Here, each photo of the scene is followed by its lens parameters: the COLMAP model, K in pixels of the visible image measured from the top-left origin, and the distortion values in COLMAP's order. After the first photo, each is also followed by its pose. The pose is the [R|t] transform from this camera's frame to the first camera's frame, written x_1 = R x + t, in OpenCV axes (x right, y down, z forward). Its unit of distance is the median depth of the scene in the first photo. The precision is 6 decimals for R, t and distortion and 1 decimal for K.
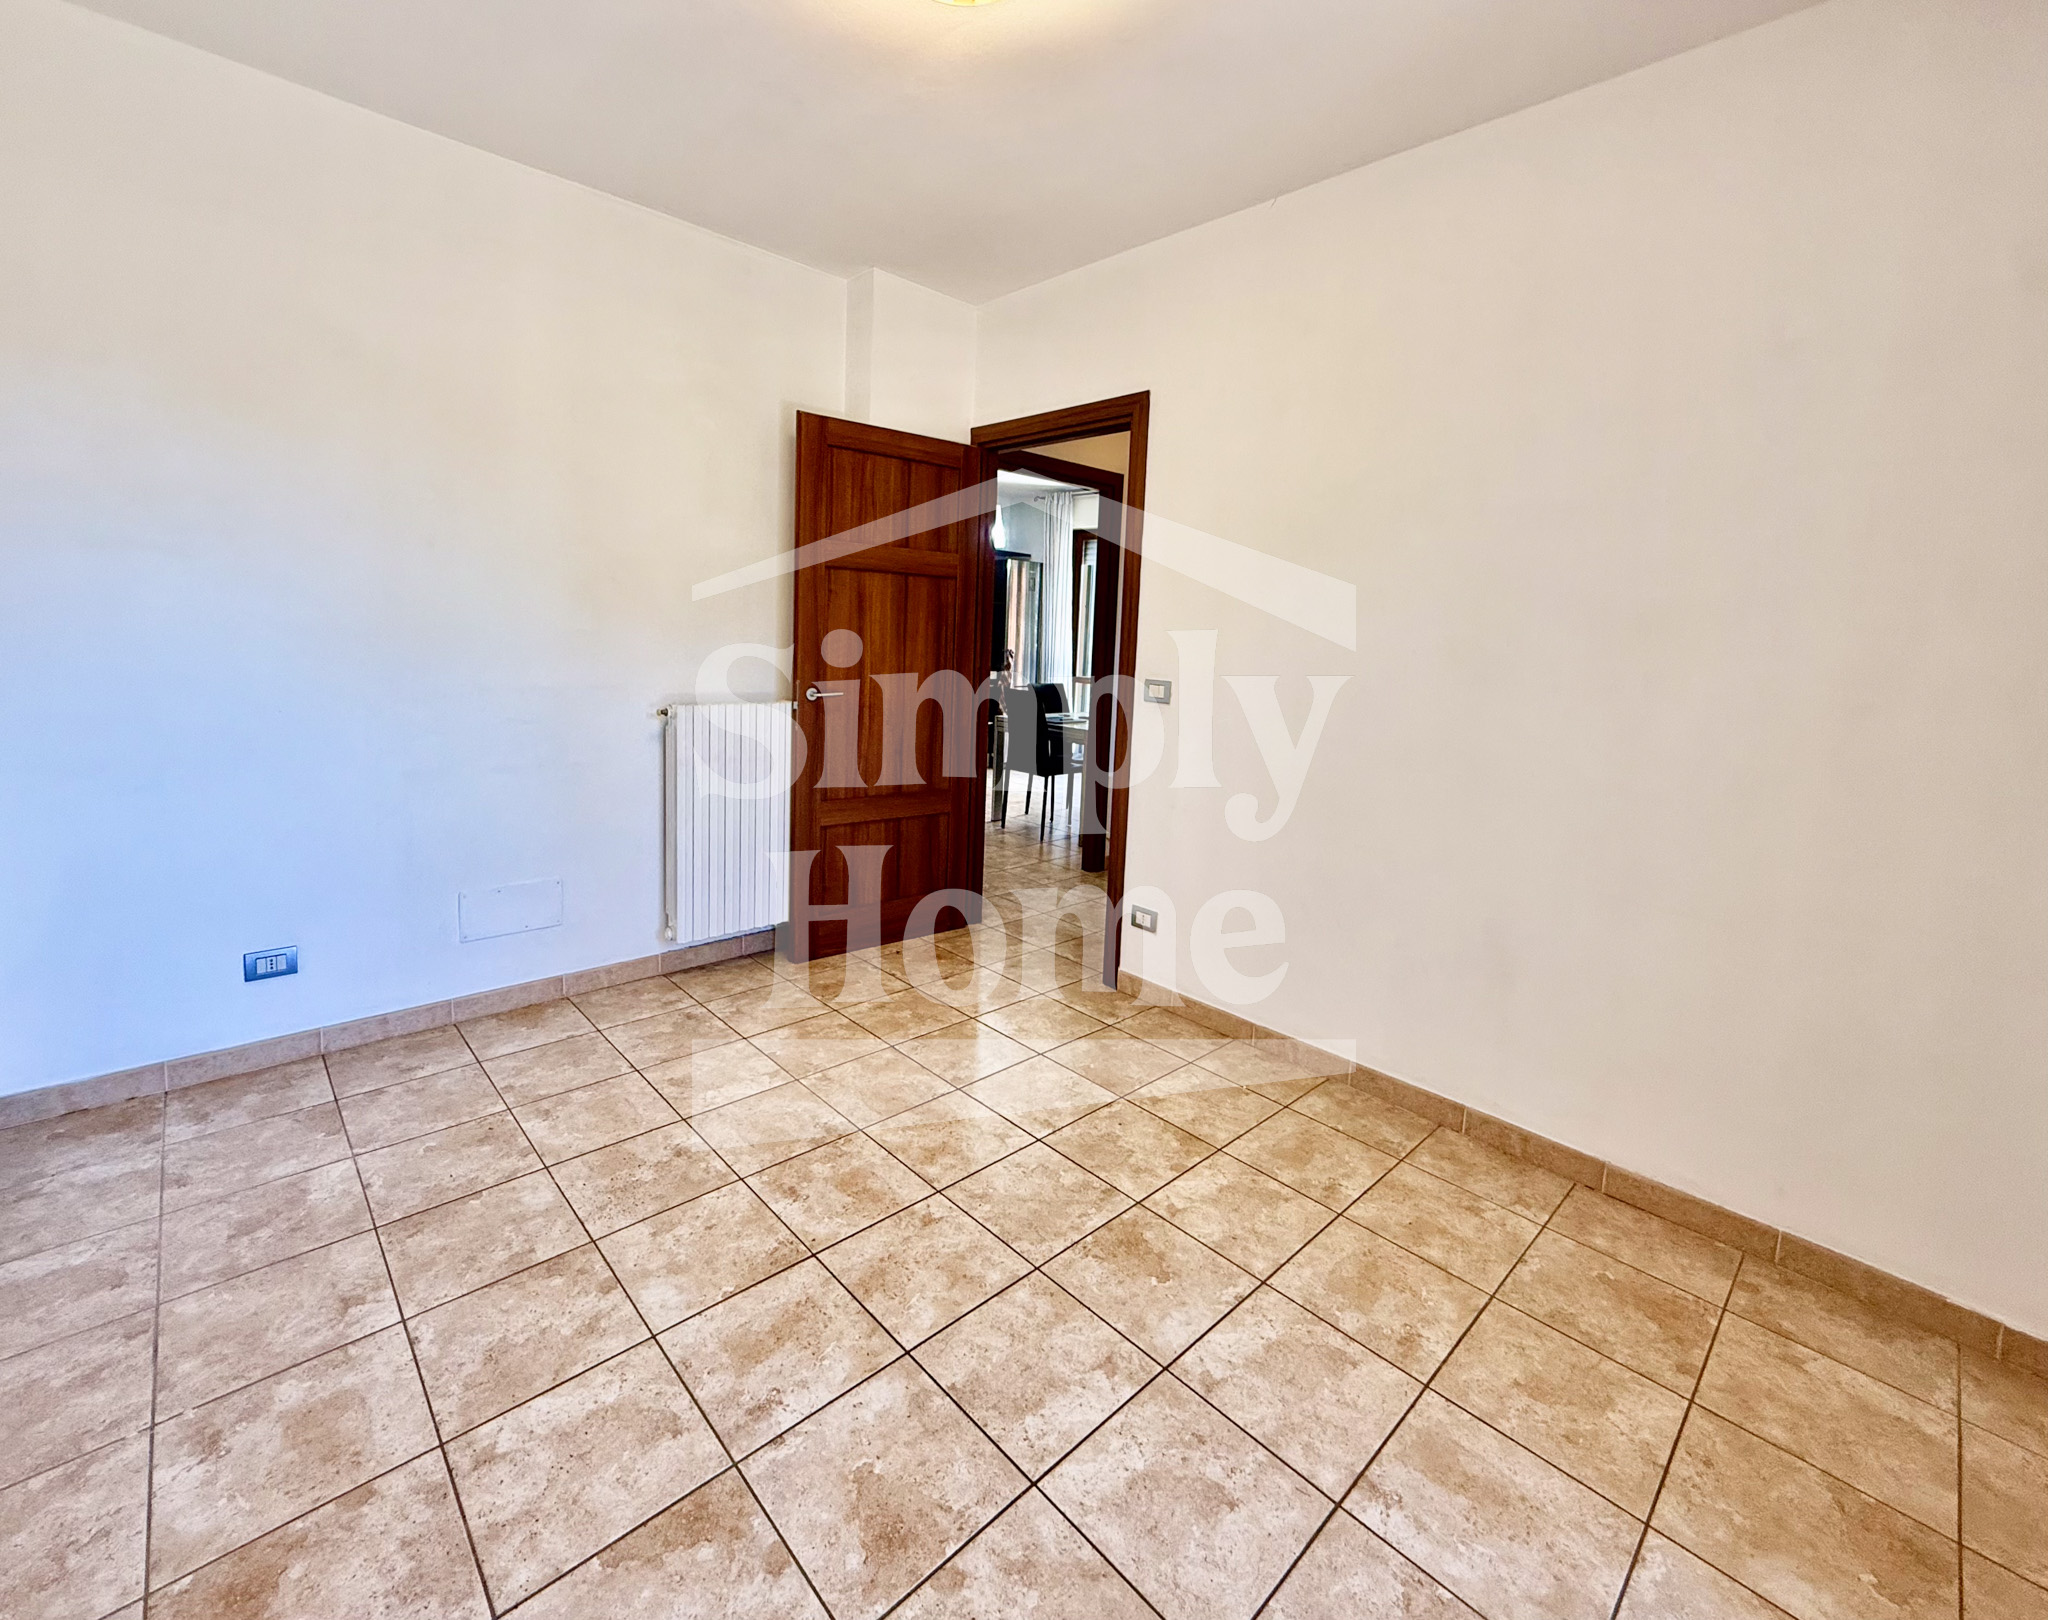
lens RADIAL K [[871.5, 0, 1024.0], [0, 871.5, 810.0], [0, 0, 1]] dist [0.002468, 0.000343]
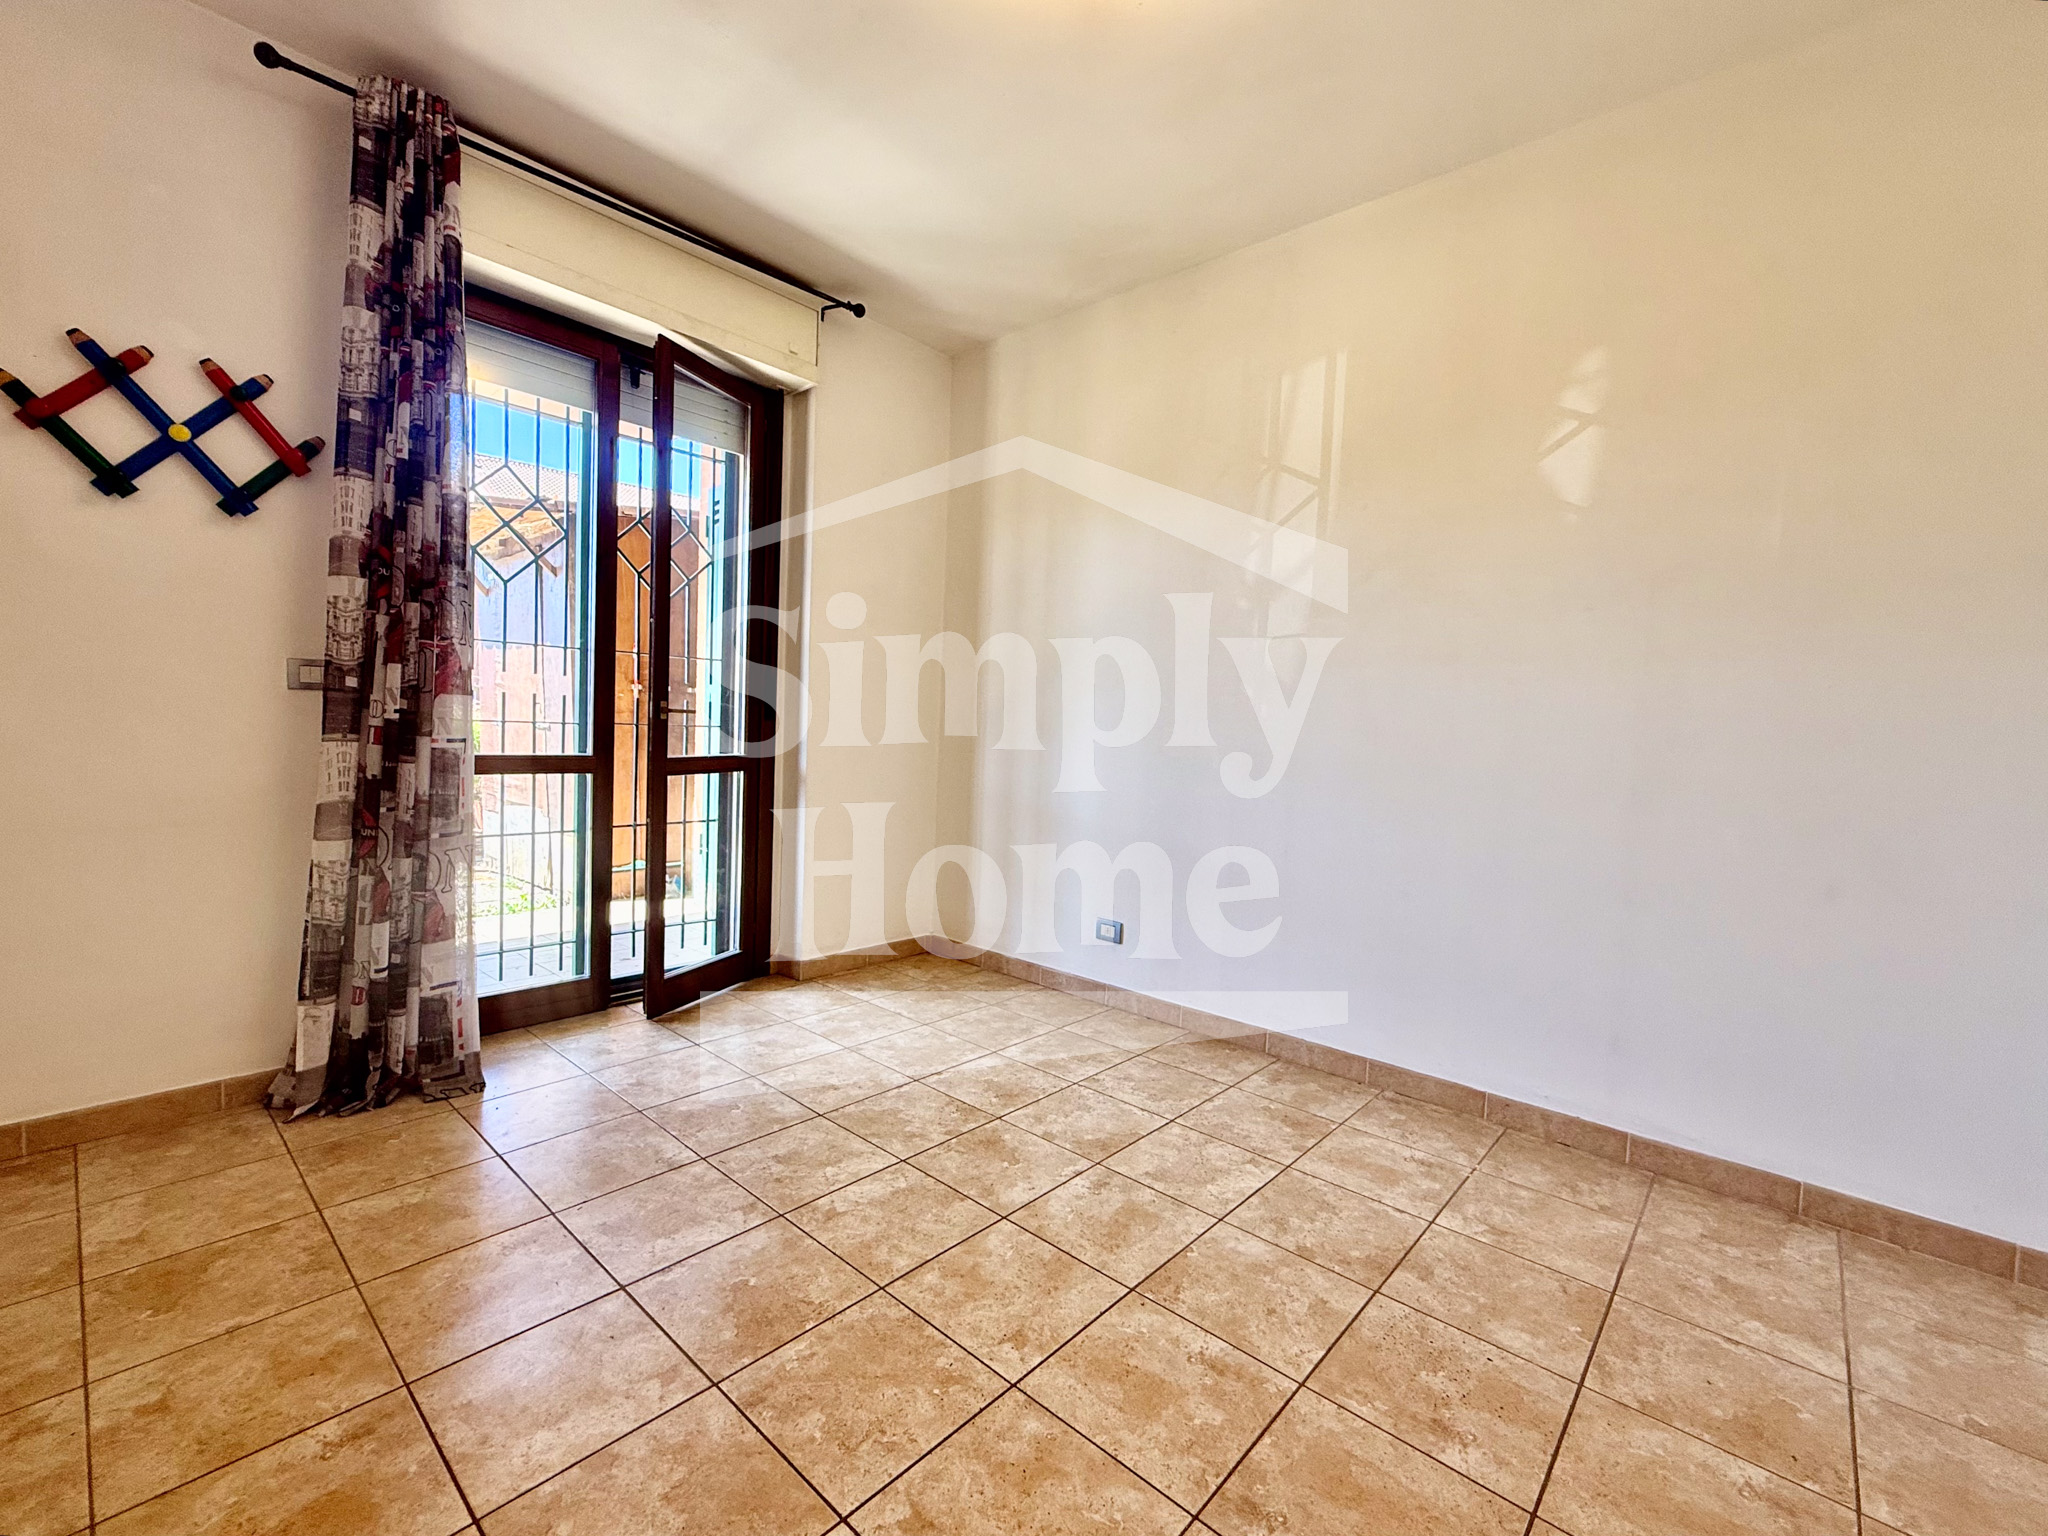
lens RADIAL K [[871.5, 0, 1024.0], [0, 871.5, 768.0], [0, 0, 1]] dist [-0.001846, -0.000282]
pose [[-0.993521, -0.076662, -0.083894, -0.014200], [-0.095174, 0.964696, 0.245570, -0.228108], [0.062107, 0.251963, -0.965742, 1.809313]]
